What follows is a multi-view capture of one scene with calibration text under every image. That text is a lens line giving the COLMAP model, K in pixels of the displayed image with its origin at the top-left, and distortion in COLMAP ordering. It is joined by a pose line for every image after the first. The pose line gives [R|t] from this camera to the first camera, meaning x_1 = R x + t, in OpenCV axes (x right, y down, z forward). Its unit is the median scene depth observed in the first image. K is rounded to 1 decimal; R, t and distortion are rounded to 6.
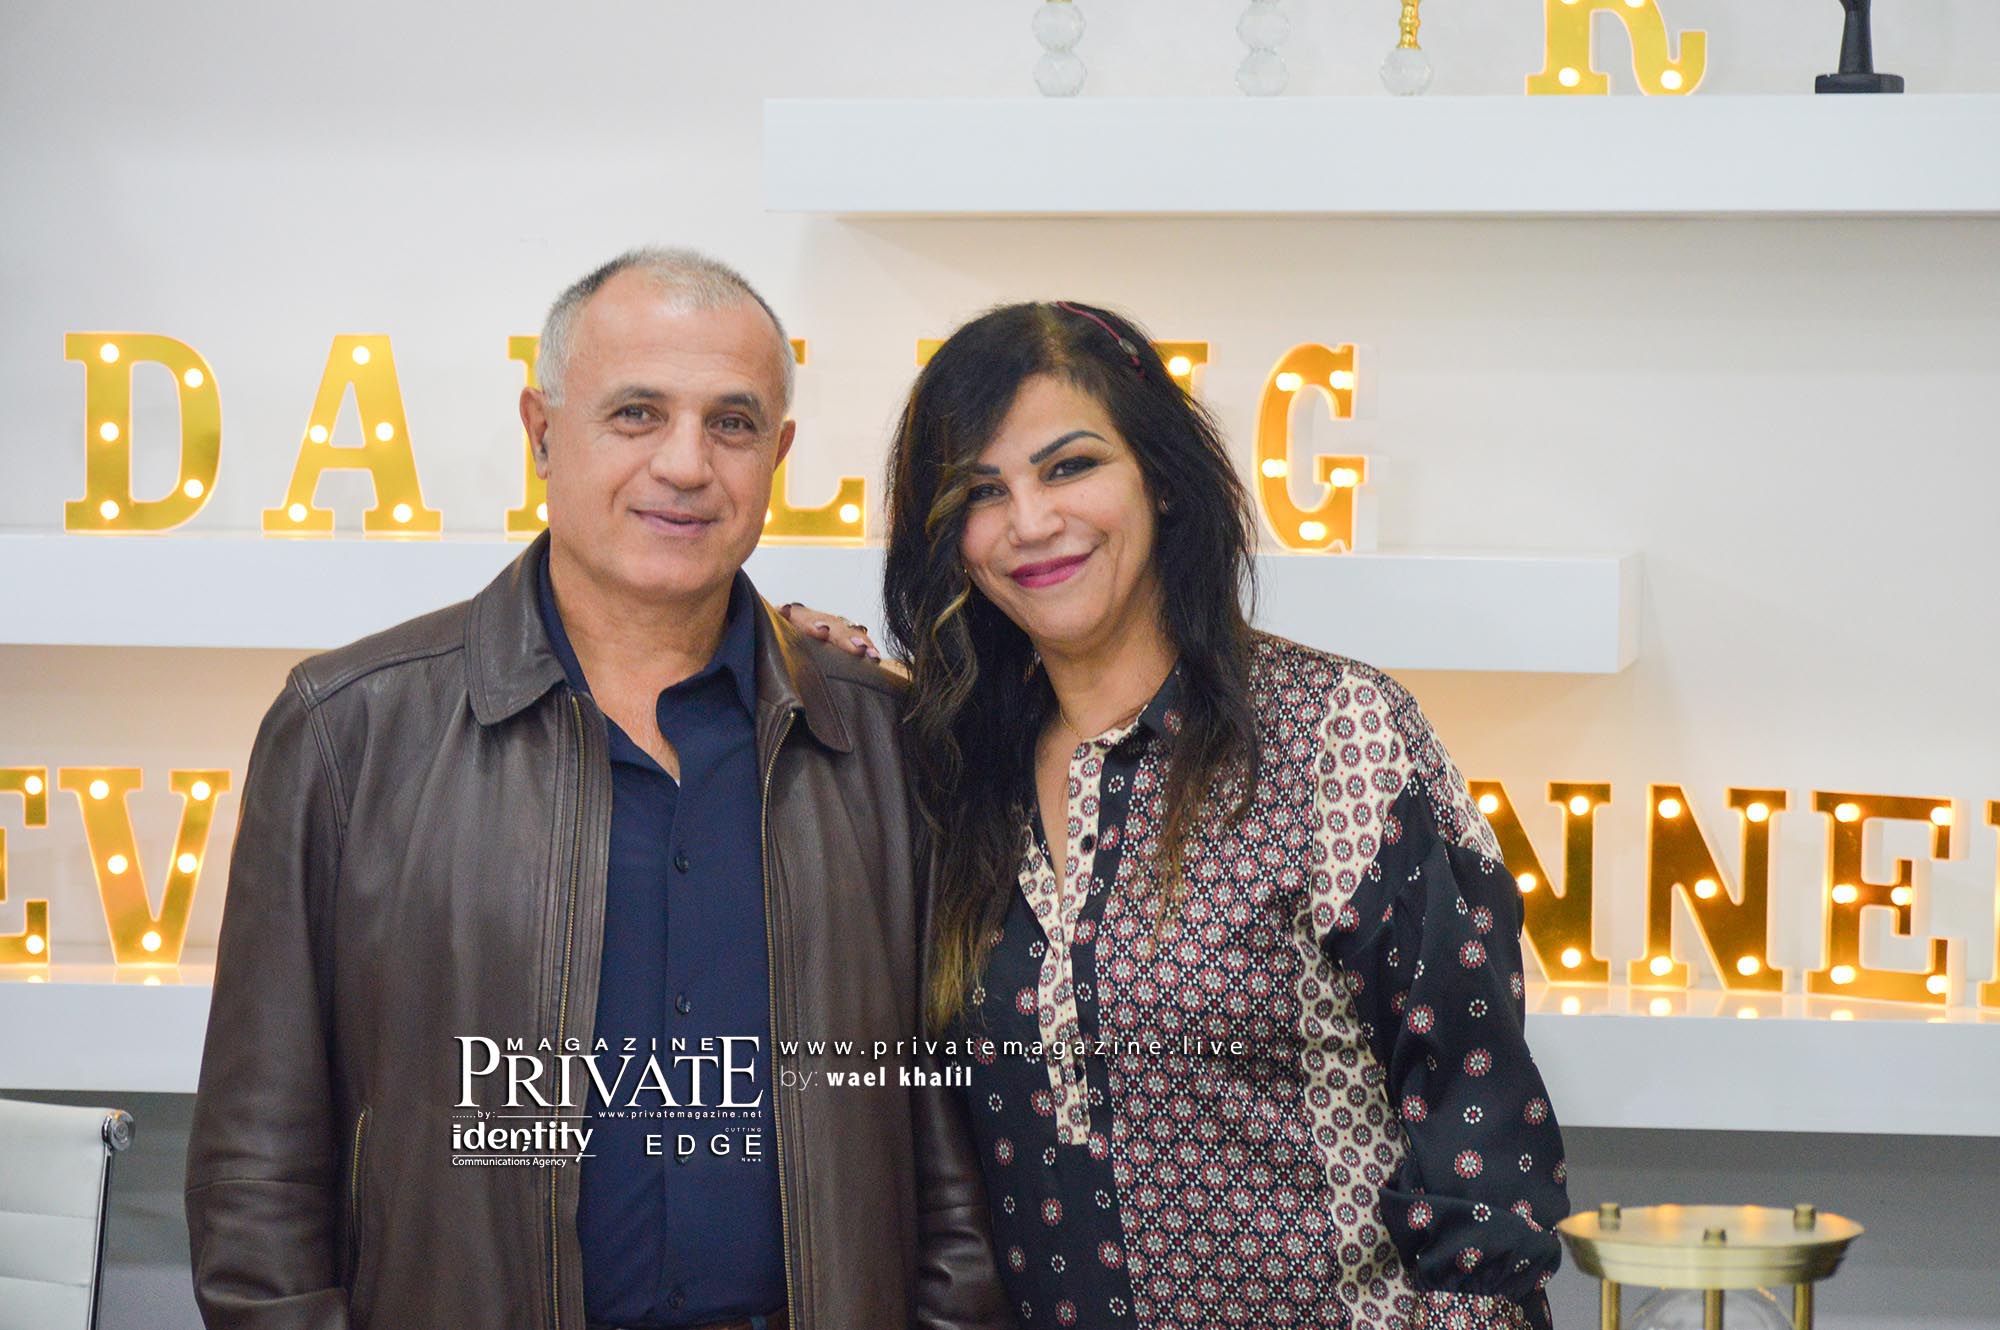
lens RADIAL K [[5556.6, 0, 999.4], [0, 5556.6, 652.0], [0, 0, 1]] dist [0.079552, 0.000000]
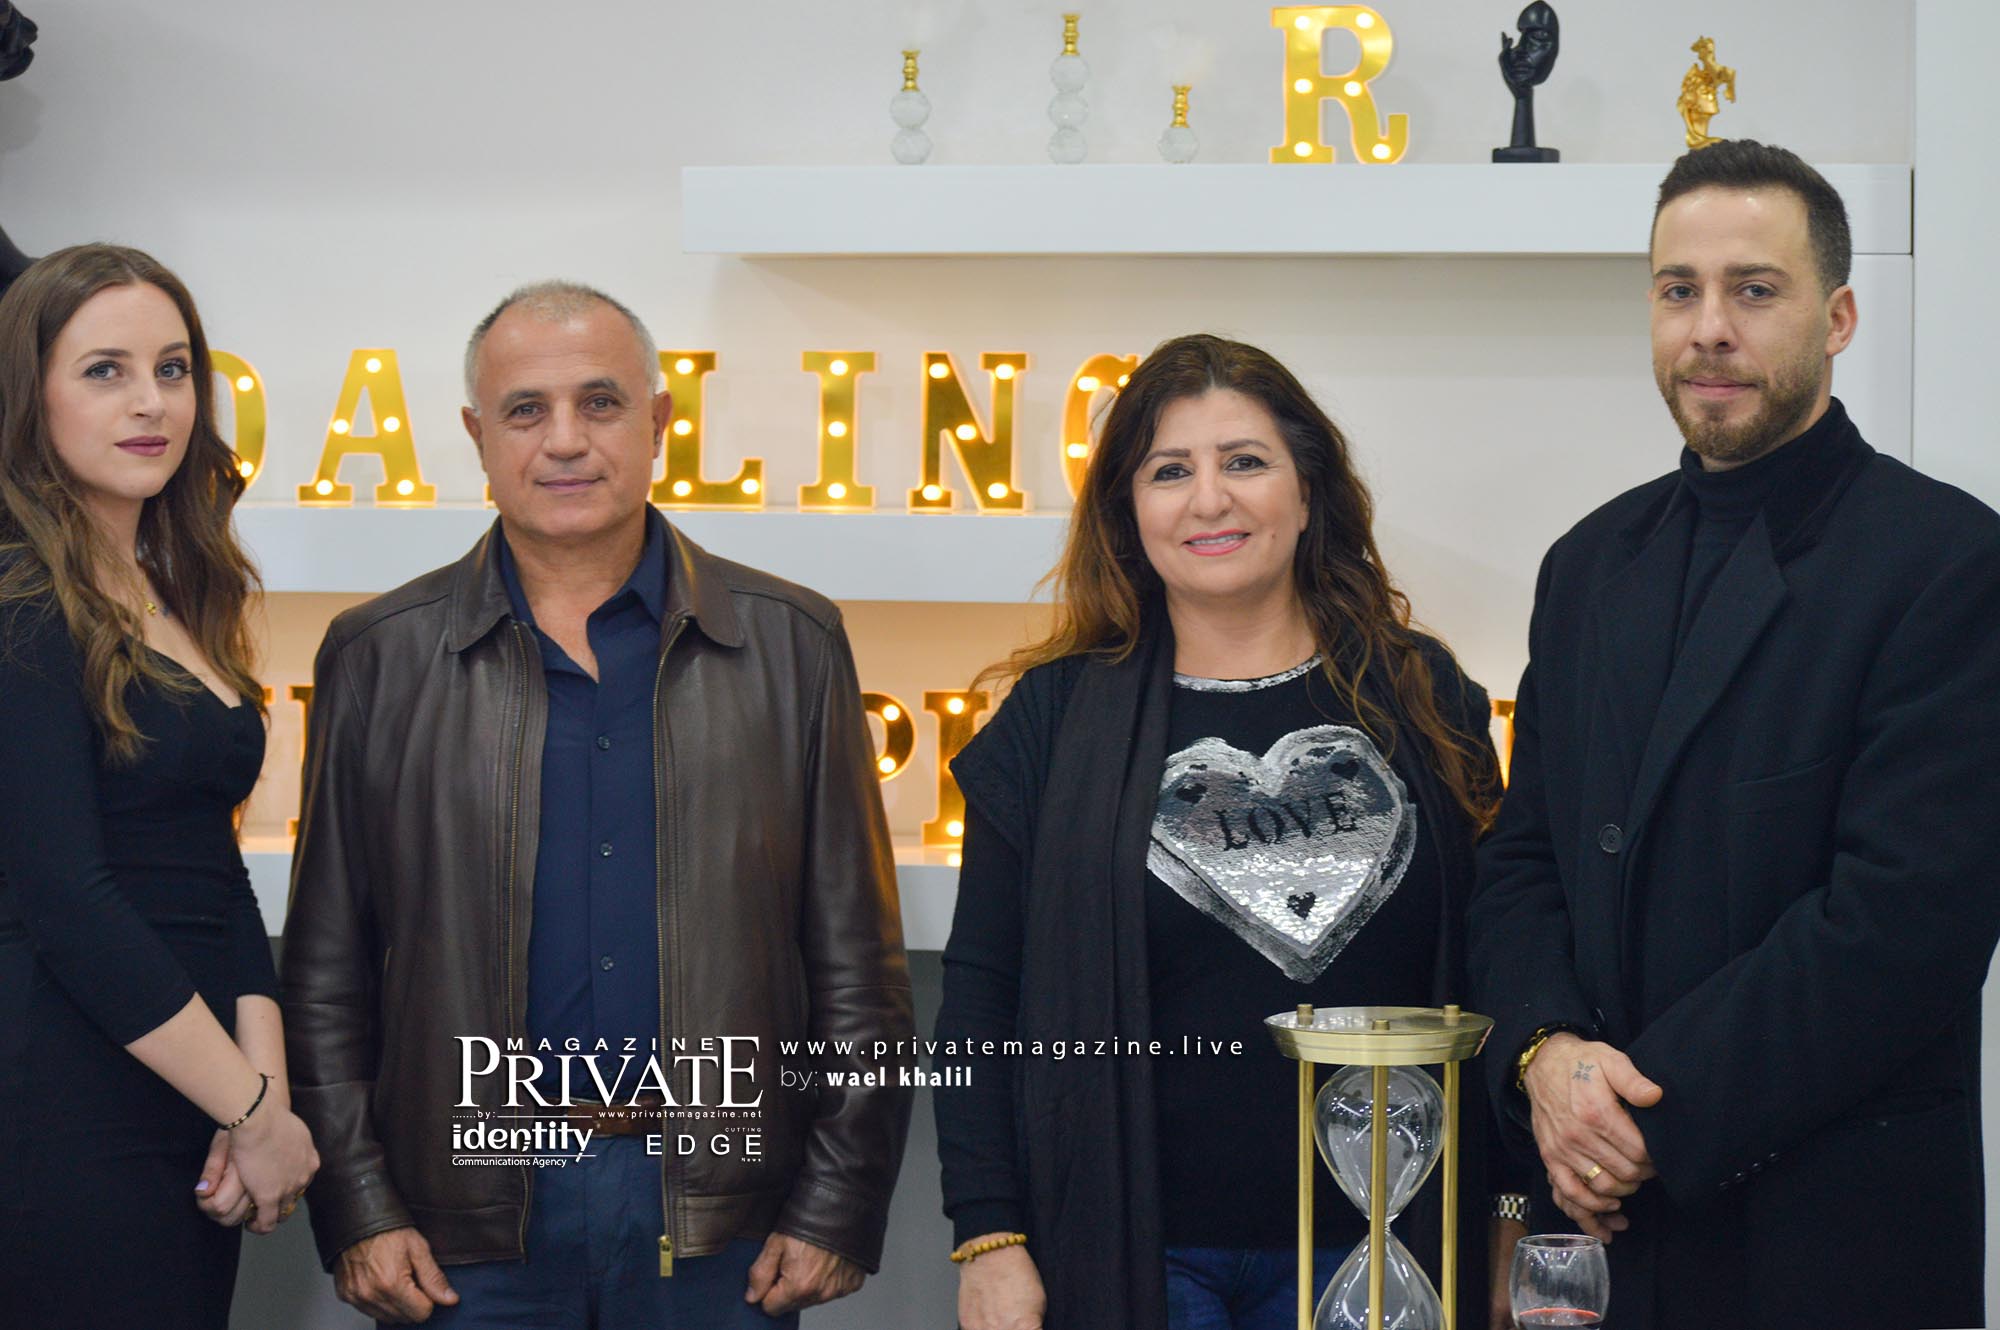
lens RADIAL K [[5033.7, 0, 985.7], [0, 5033.7, 677.4], [0, 0, 1]] dist [-0.171055, 0.000000]
pose [[0.999968, -0.001599, -0.007805, 0.037327], [0.001678, 0.999948, 0.010058, 0.007822], [0.007789, -0.010071, 0.999919, -0.170943]]
